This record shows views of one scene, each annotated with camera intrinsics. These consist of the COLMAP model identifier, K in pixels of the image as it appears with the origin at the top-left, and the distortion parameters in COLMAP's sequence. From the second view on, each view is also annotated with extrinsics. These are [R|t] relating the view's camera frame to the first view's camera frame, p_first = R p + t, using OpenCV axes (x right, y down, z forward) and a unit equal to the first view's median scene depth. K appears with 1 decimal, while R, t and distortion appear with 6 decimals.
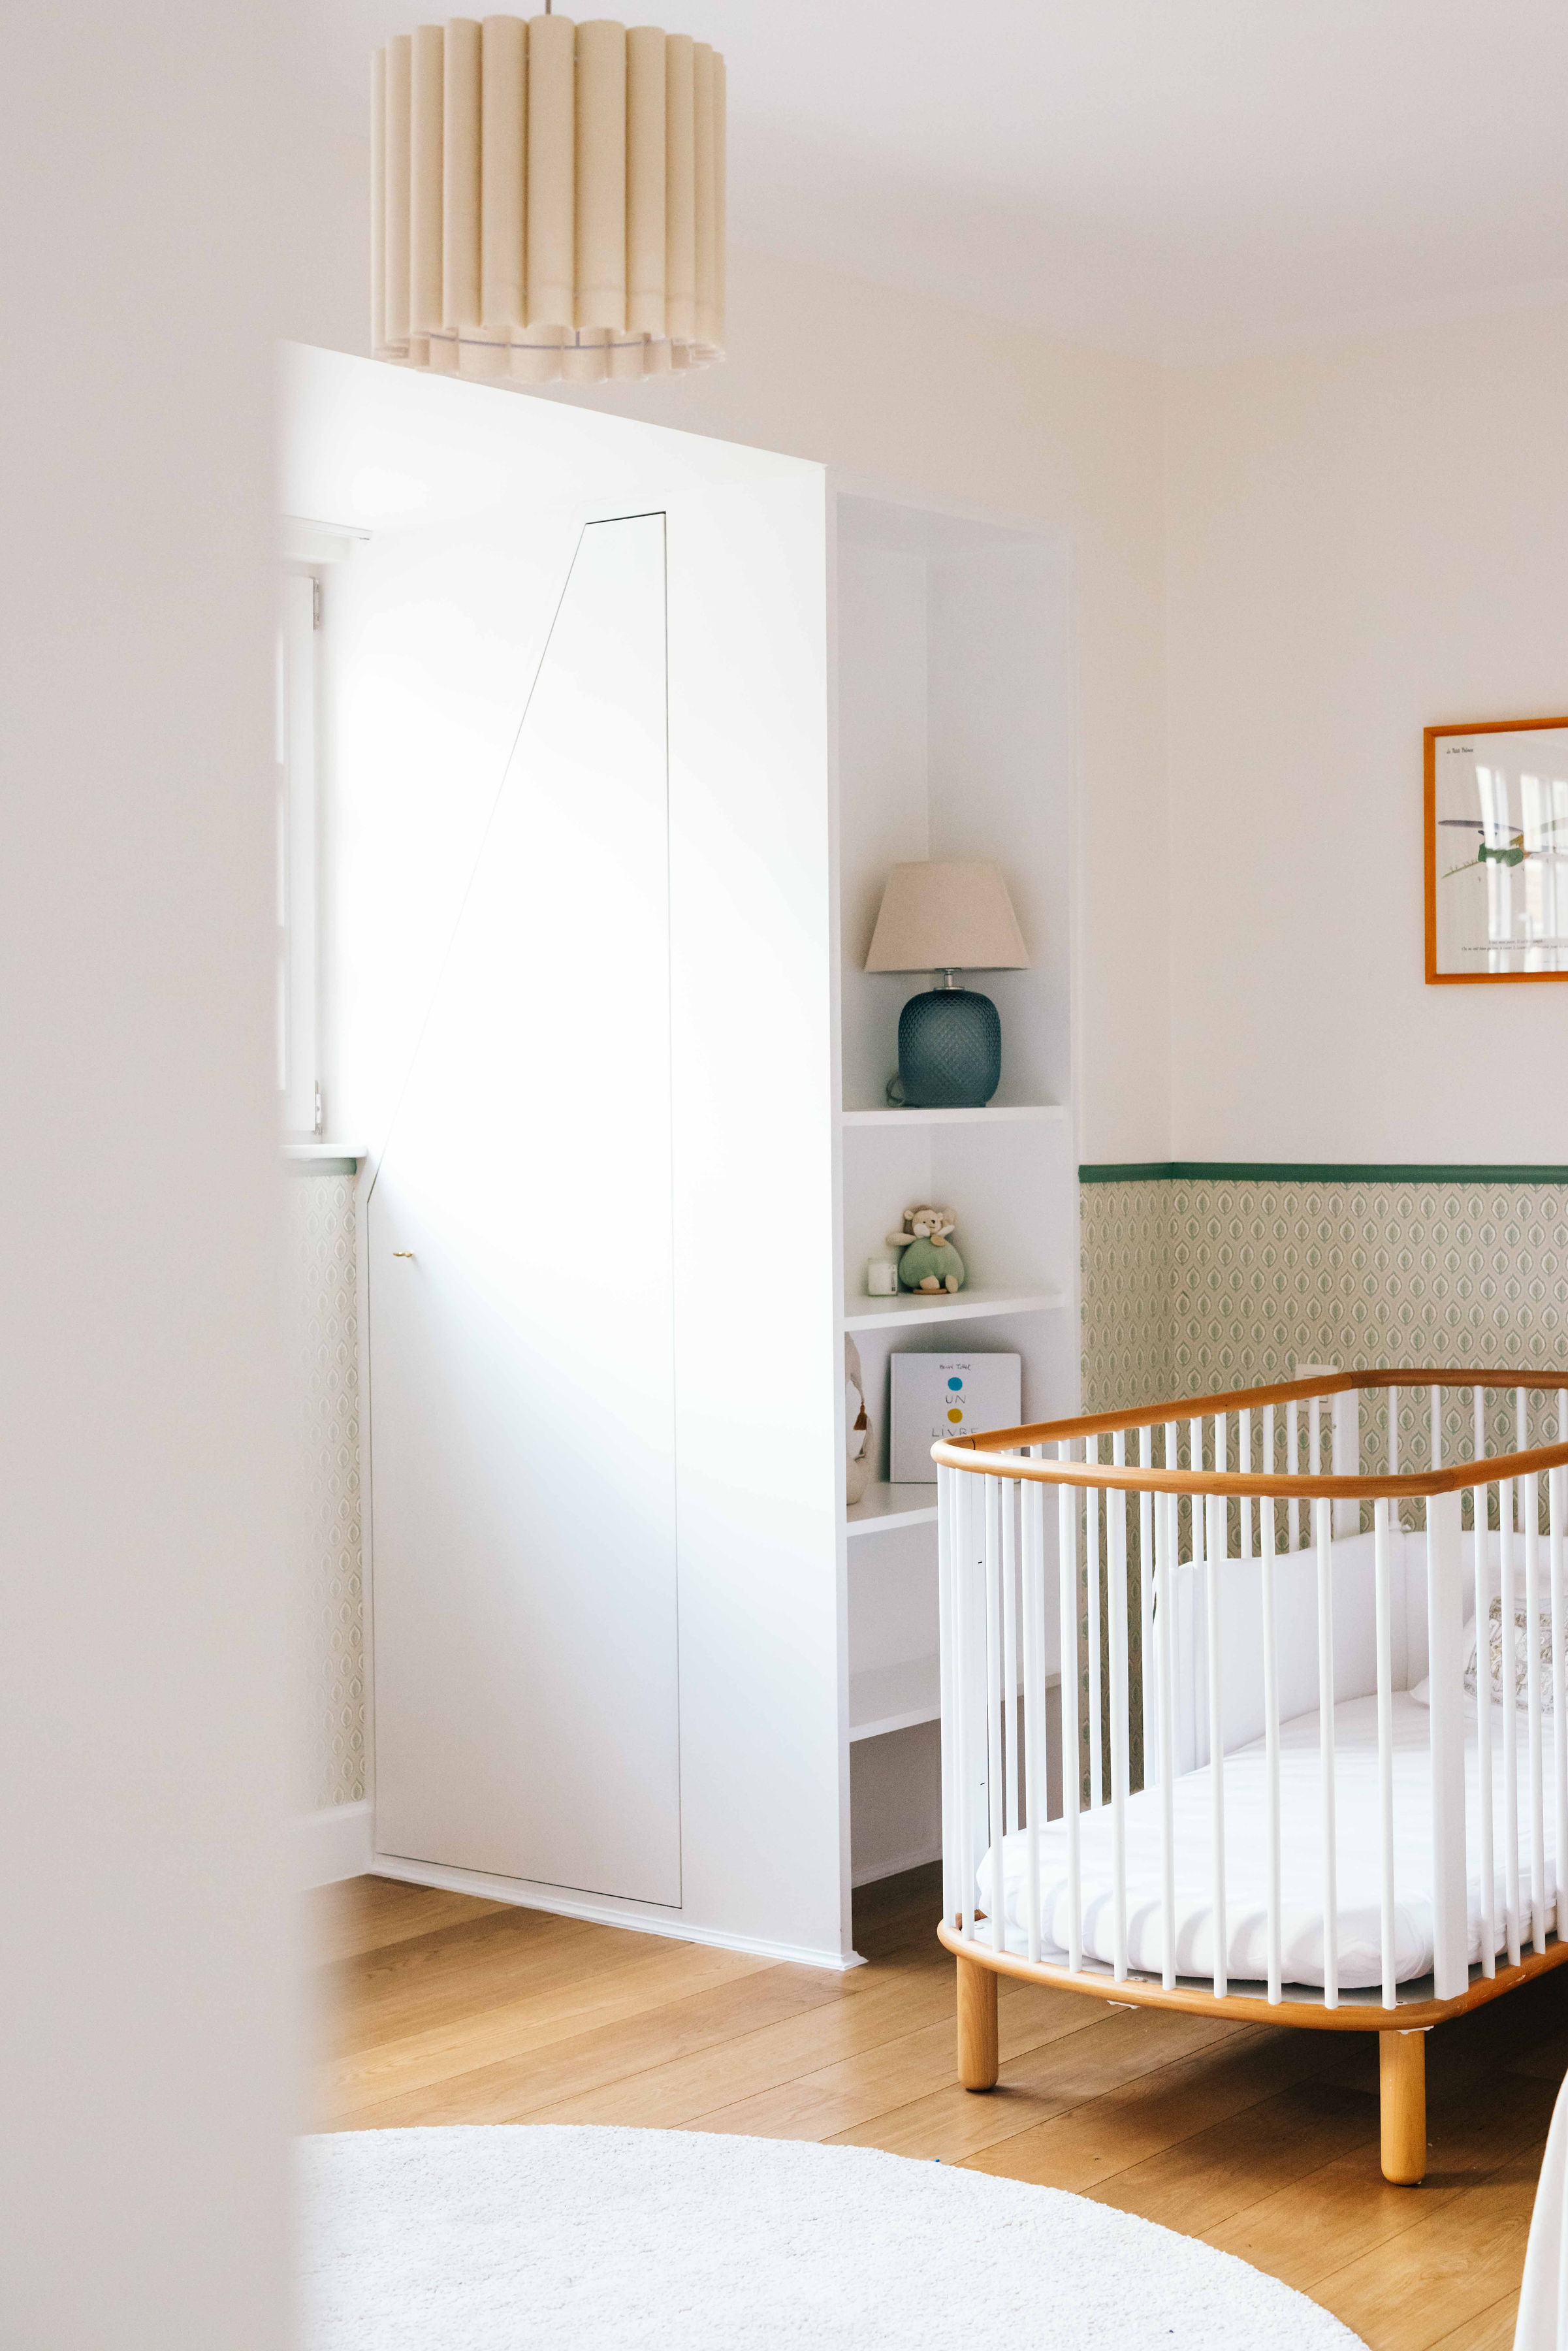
lens RADIAL K [[3277.0, 0, 800.4], [0, 3277.0, 1160.7], [0, 0, 1]] dist [0.007312, 0.000000]
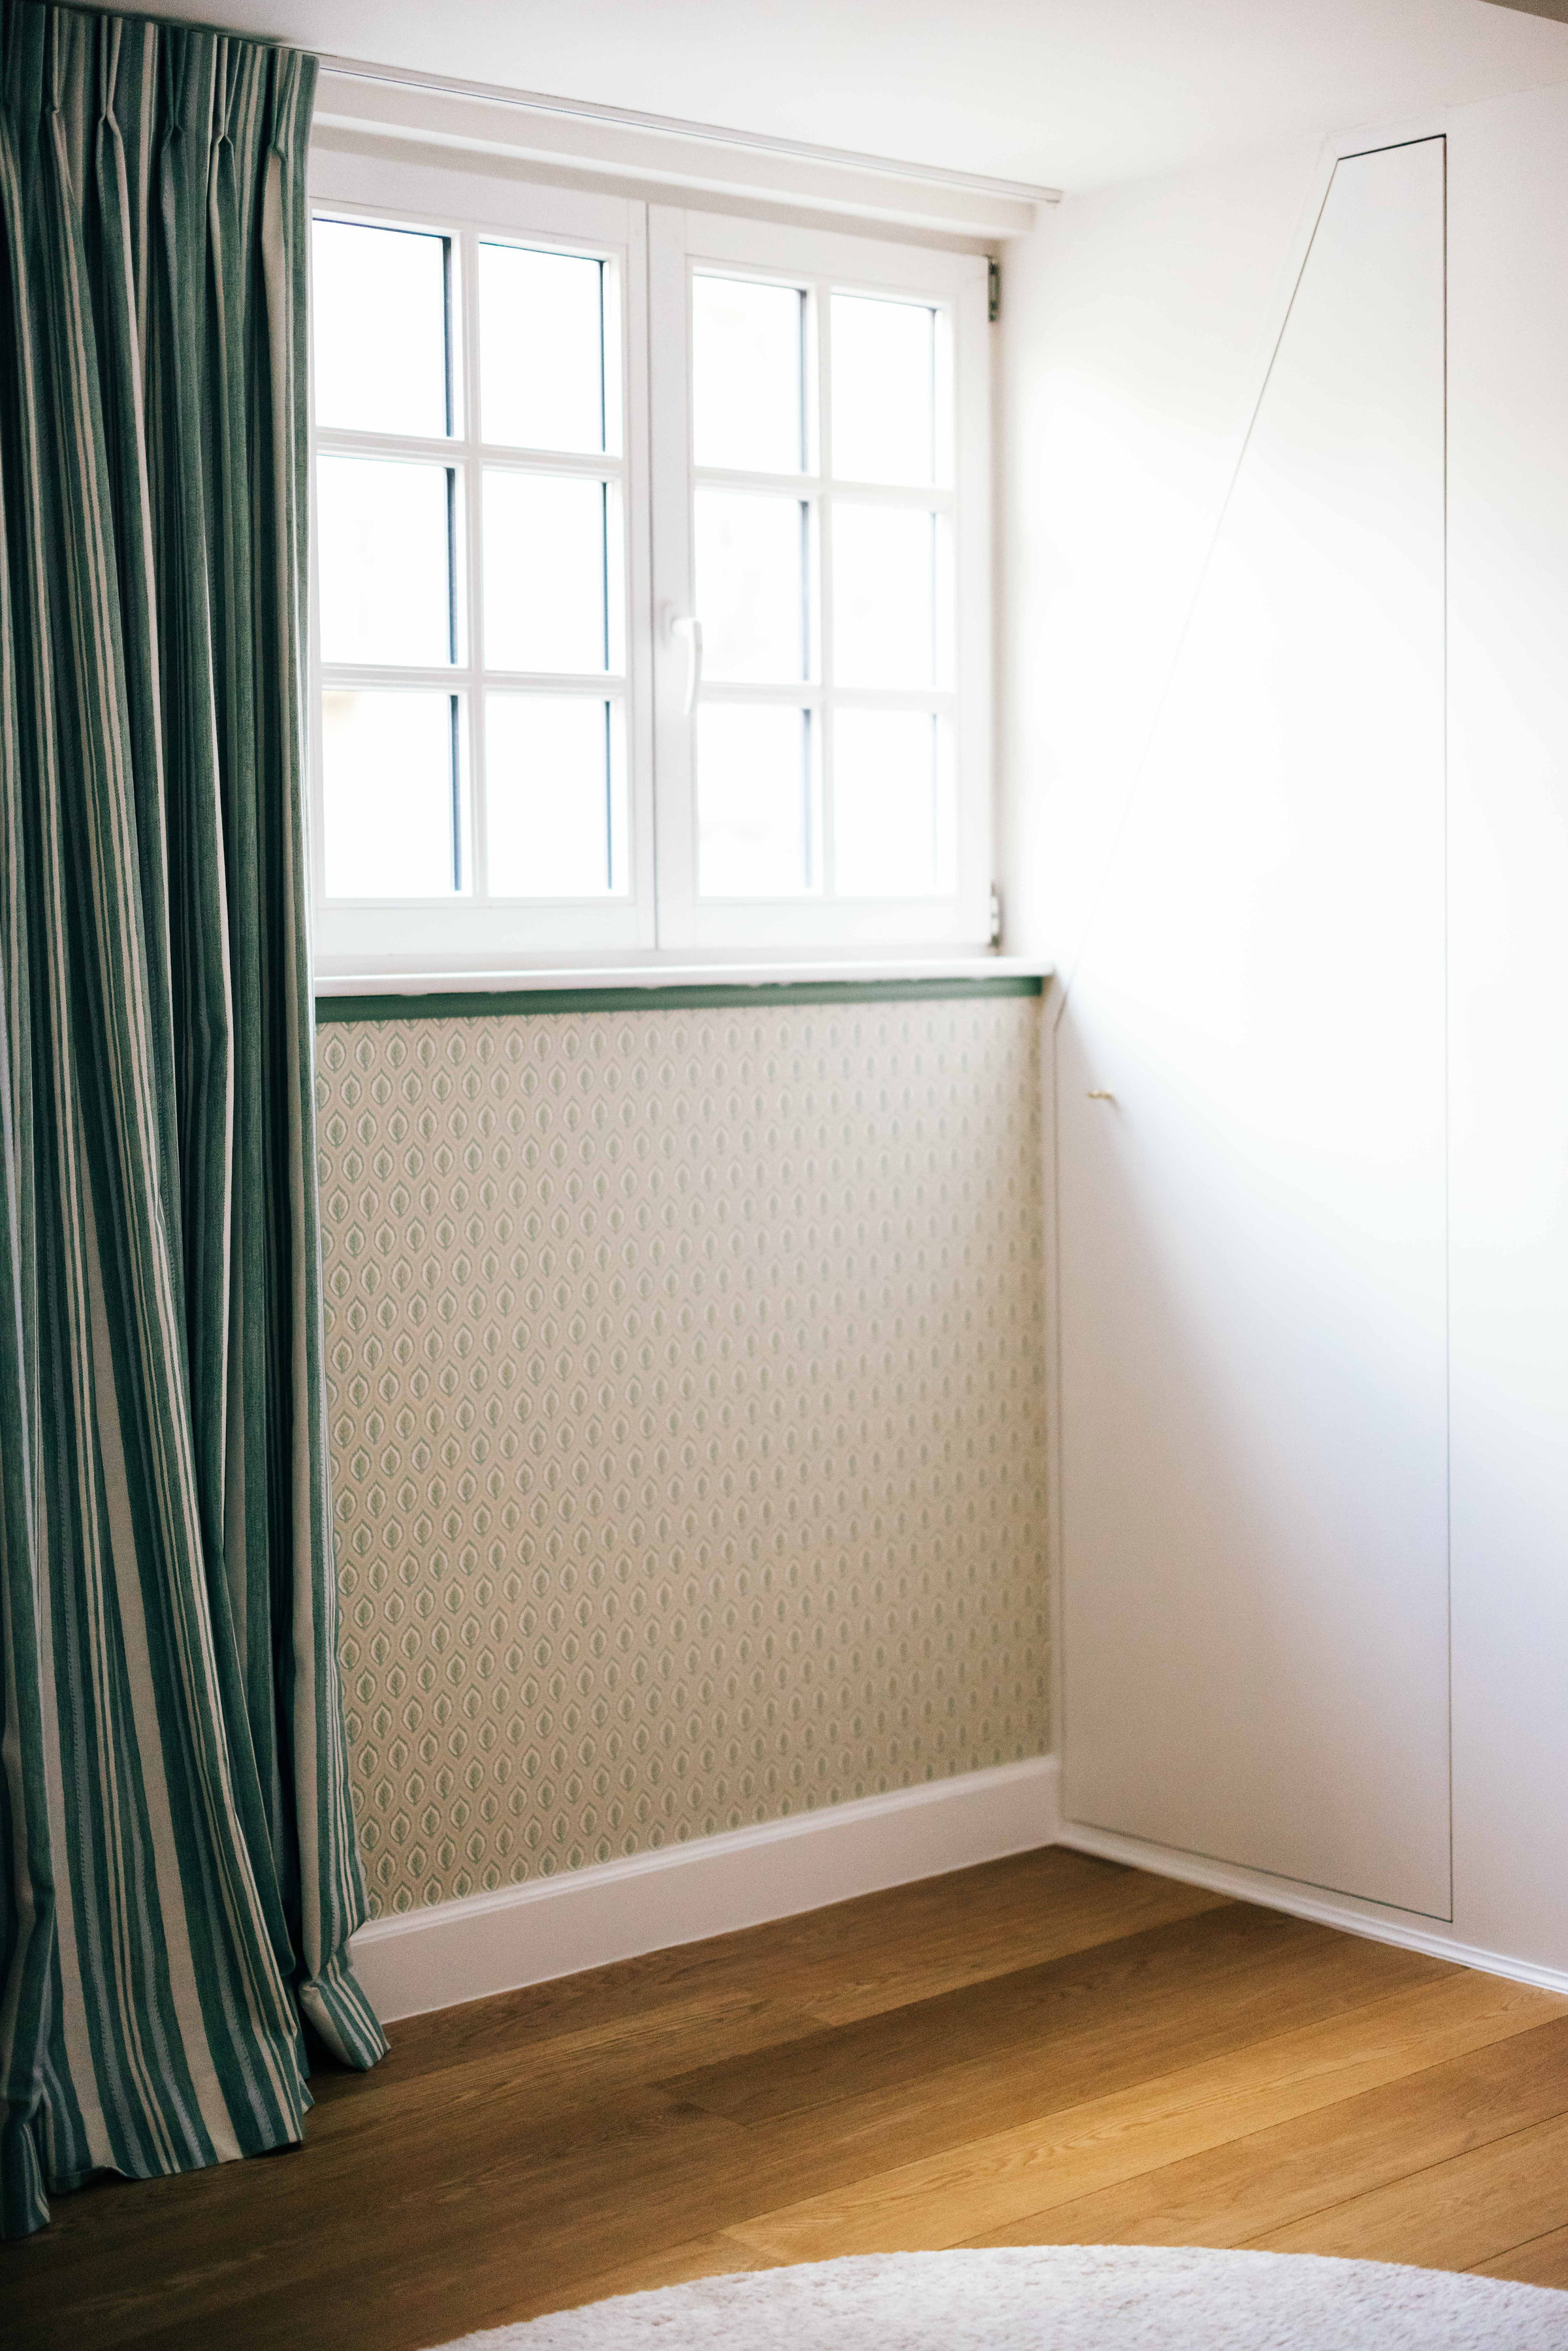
lens RADIAL K [[3277.0, 0, 789.6], [0, 3277.0, 1179.2], [0, 0, 1]] dist [0.007312, 0.000000]
pose [[0.979582, 0.008167, -0.200878, -0.033454], [0.003551, 0.998316, 0.057909, 0.002257], [0.201013, -0.057440, 0.977903, 0.191929]]
